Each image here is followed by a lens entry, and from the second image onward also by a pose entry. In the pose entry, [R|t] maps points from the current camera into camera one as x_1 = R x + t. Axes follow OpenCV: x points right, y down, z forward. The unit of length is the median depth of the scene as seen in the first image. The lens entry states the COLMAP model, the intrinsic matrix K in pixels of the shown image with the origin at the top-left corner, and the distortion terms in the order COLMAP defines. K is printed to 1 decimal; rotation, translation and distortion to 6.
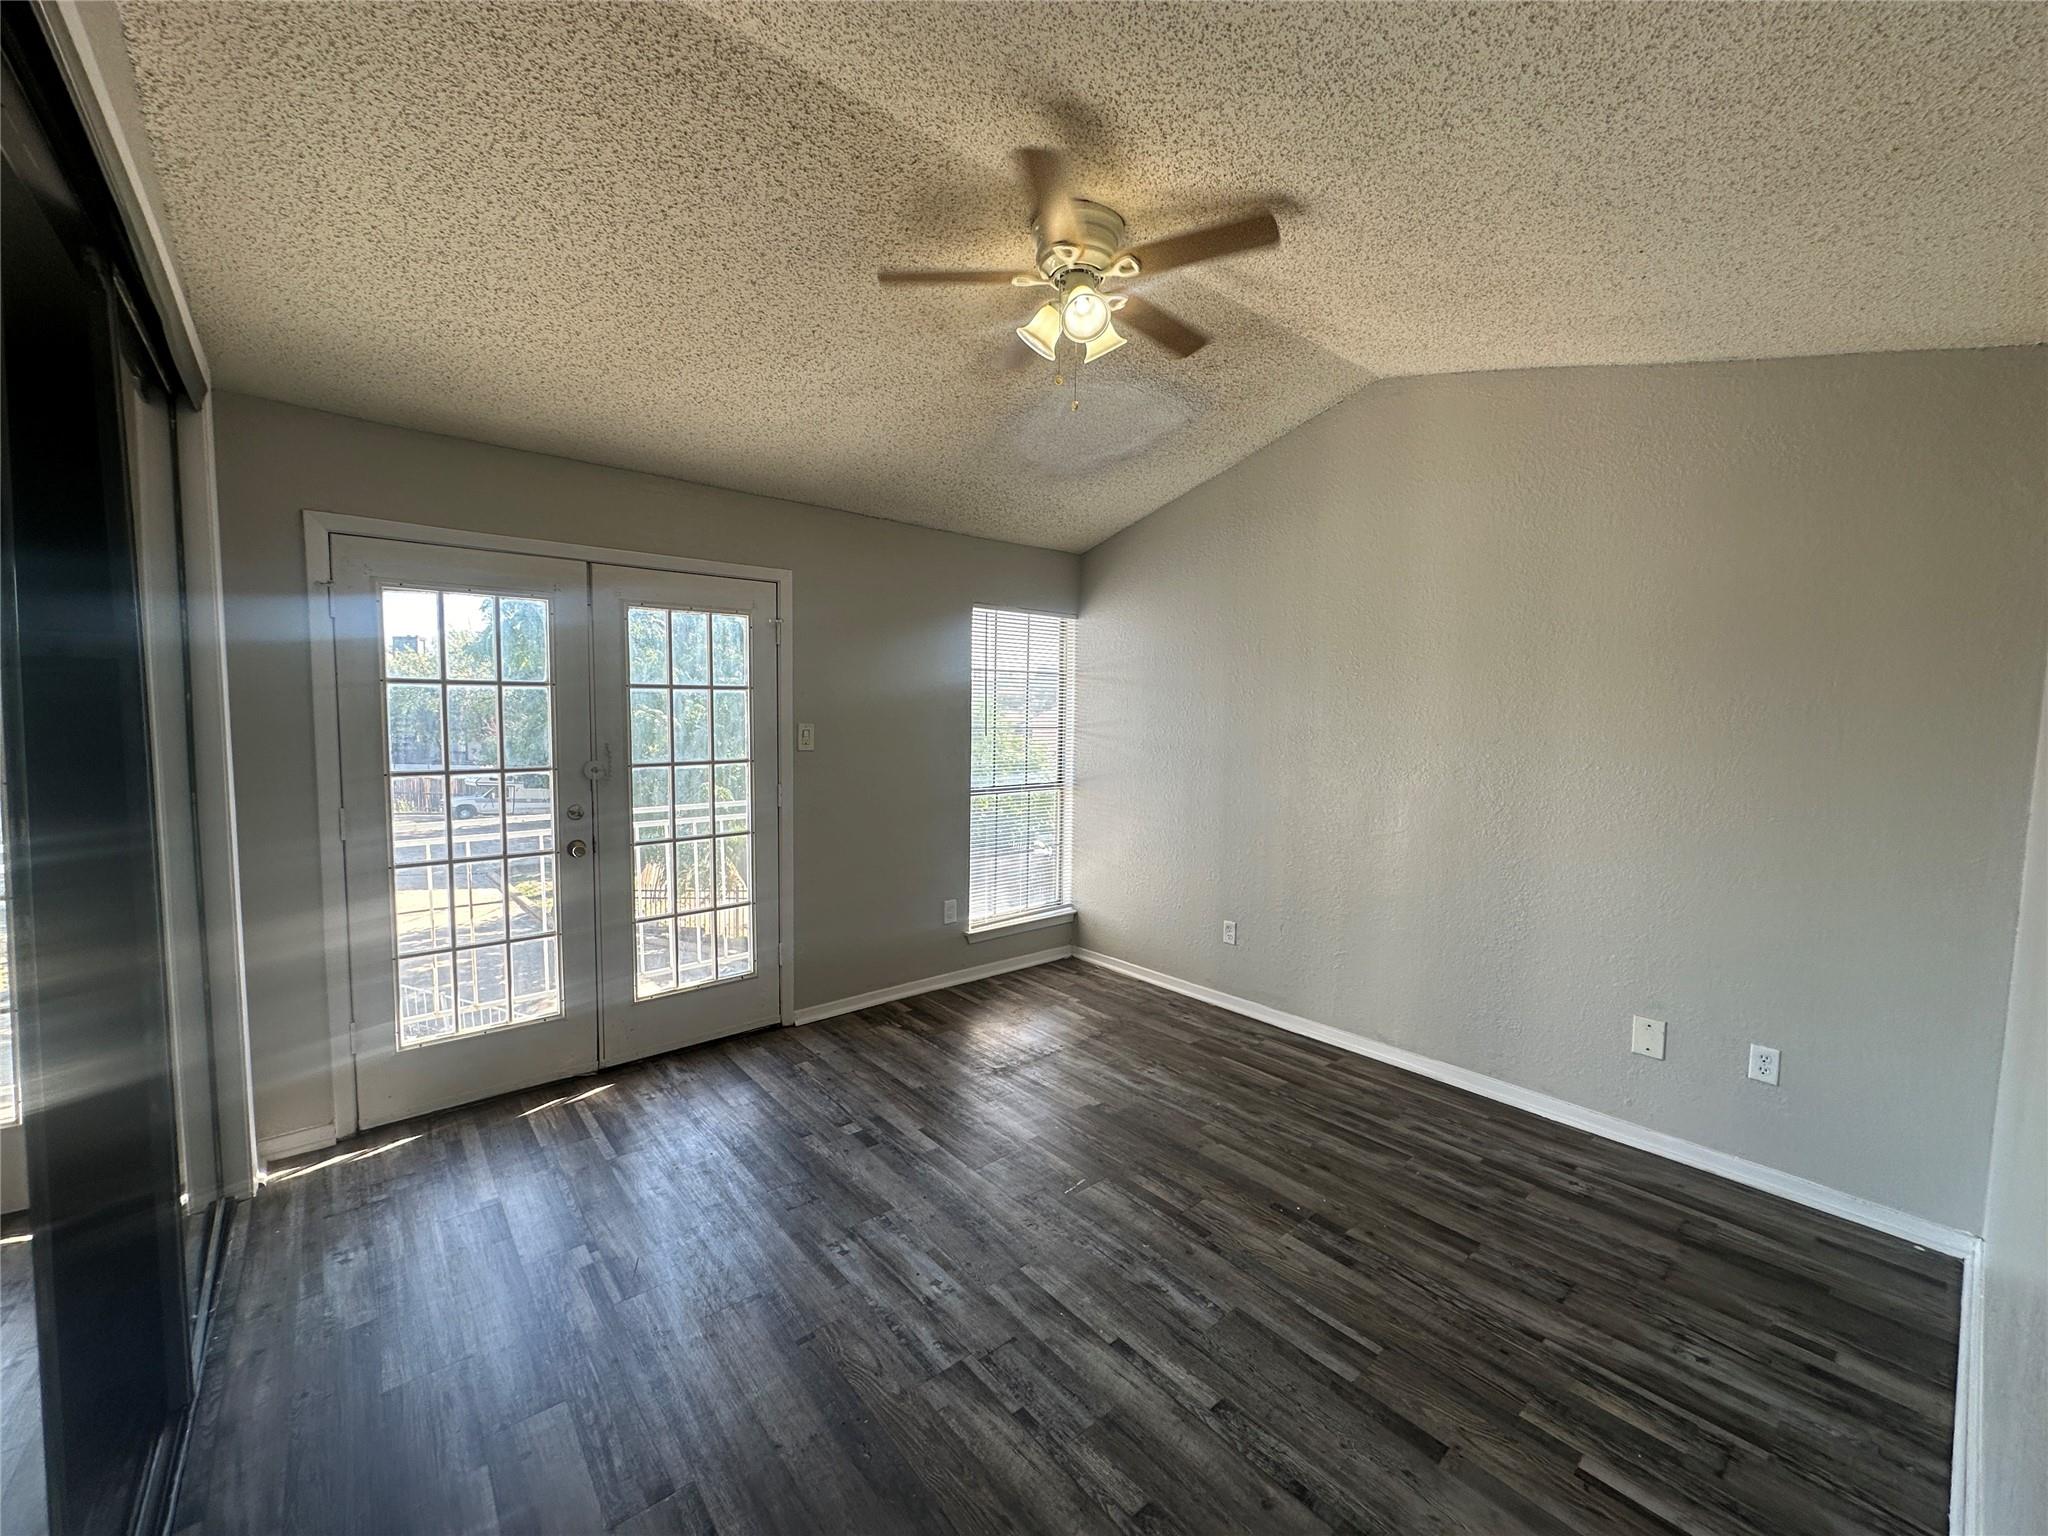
lens RADIAL K [[813.0, 0, 1019.9], [0, 813.0, 763.6], [0, 0, 1]] dist [-0.002568, -0.000380]
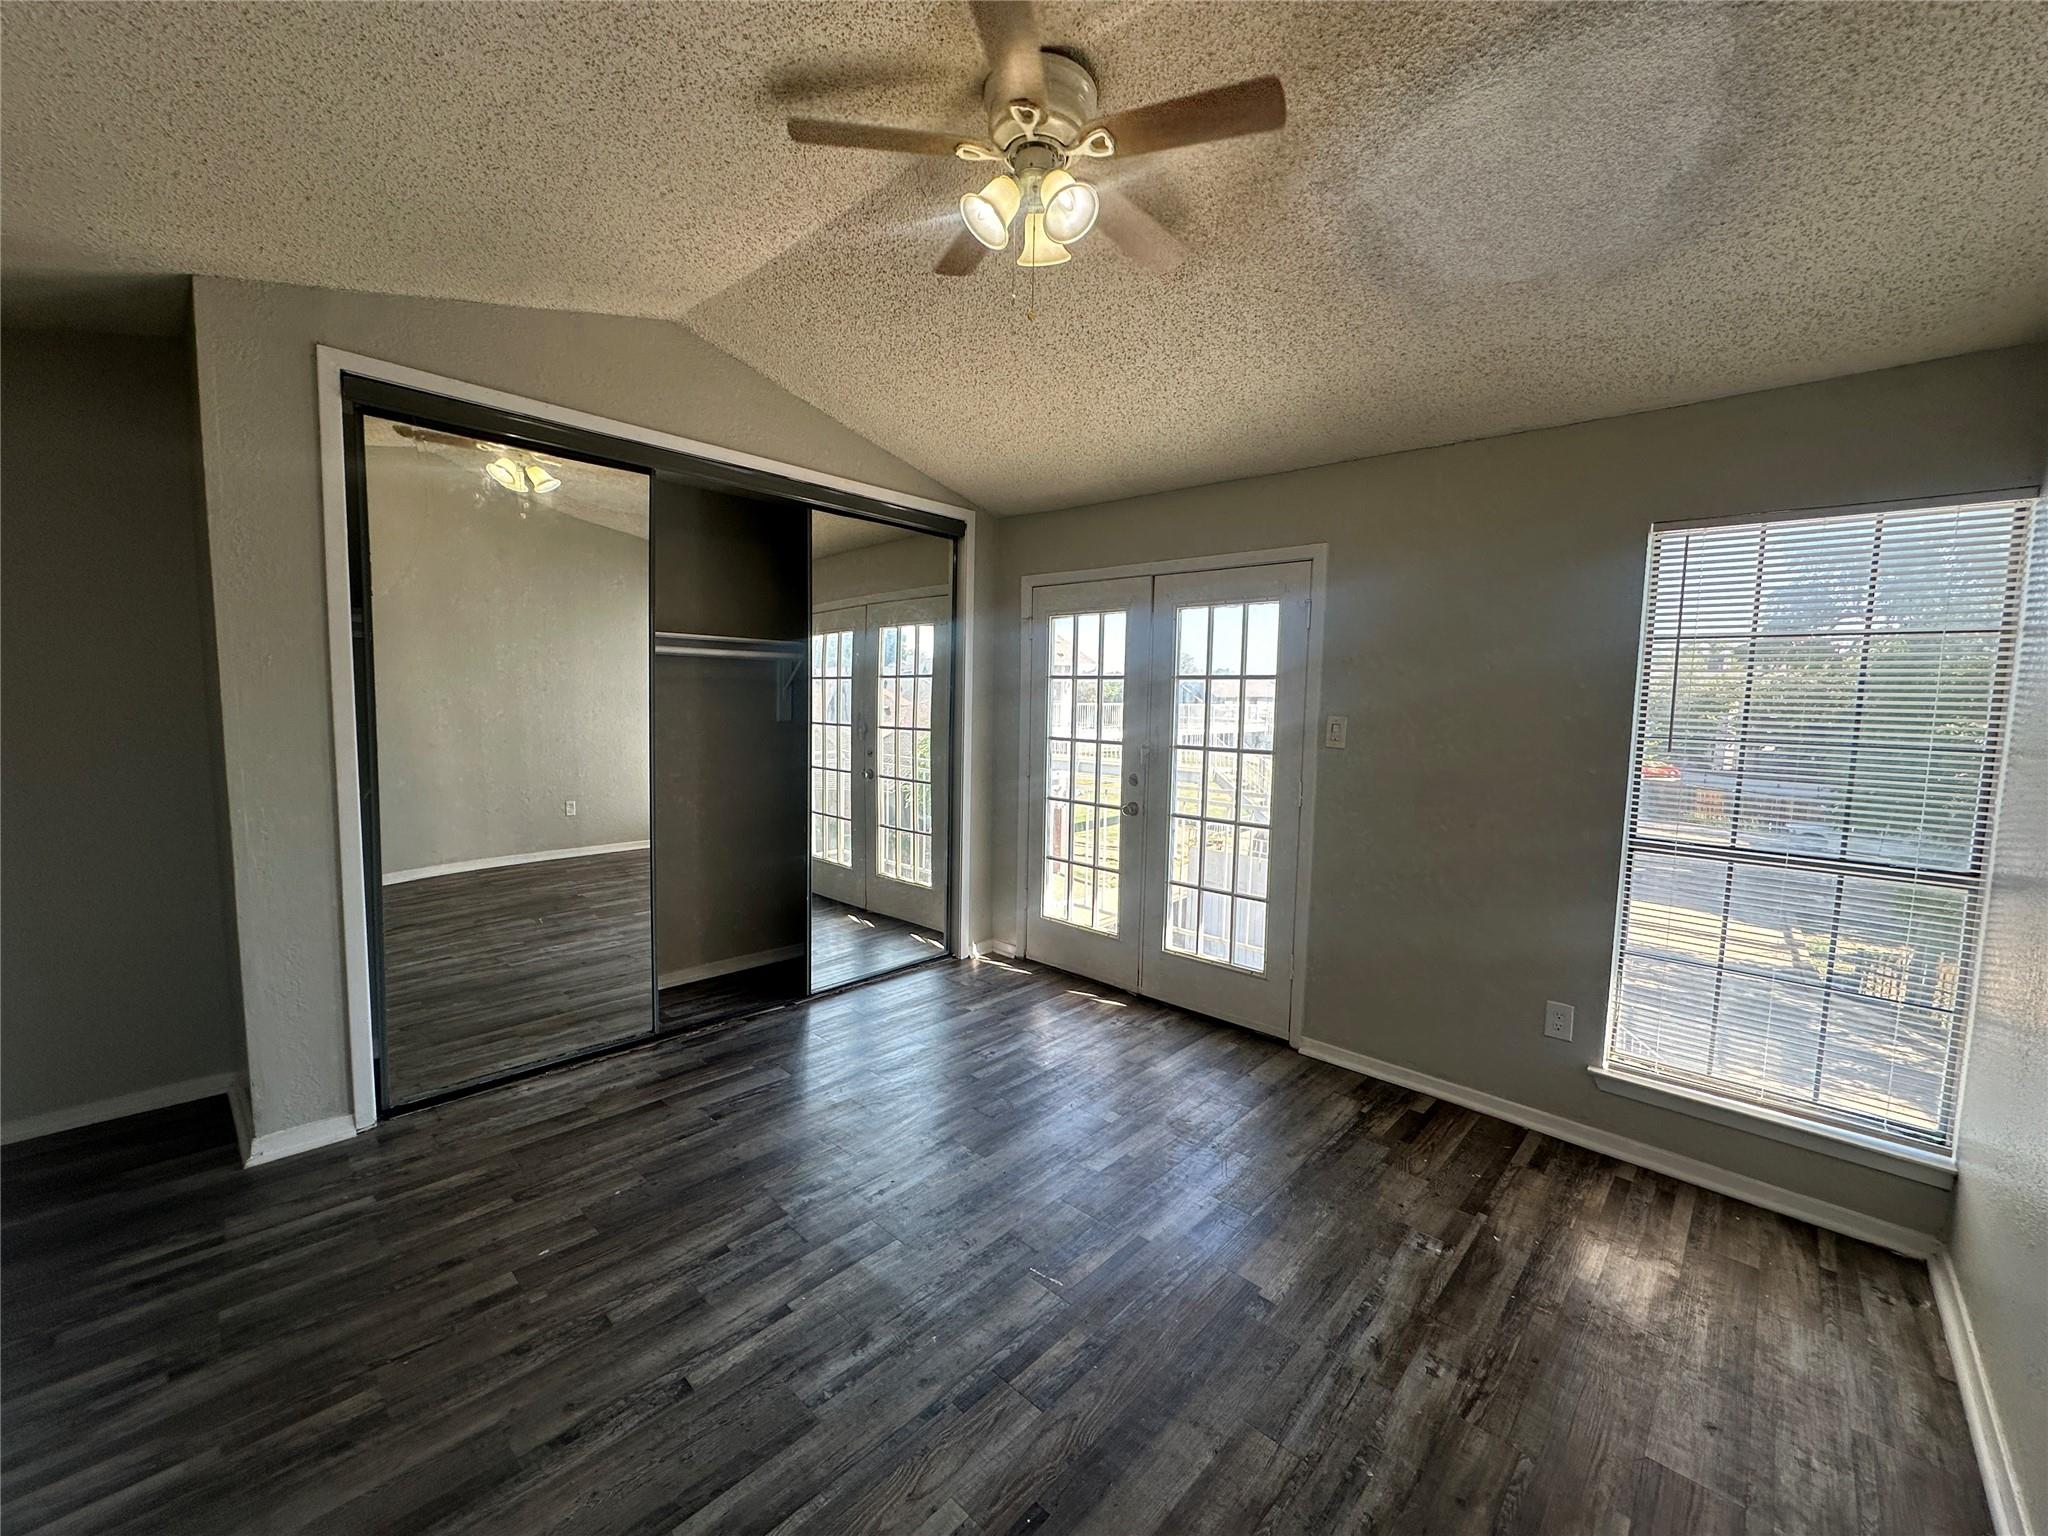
lens RADIAL K [[813.0, 0, 1019.9], [0, 813.0, 763.6], [0, 0, 1]] dist [-0.002568, -0.000380]
pose [[0.118493, 0.075398, -0.990088, 0.664389], [-0.091946, 0.993662, 0.064666, -0.028959], [0.988689, 0.083372, 0.124675, 0.669315]]
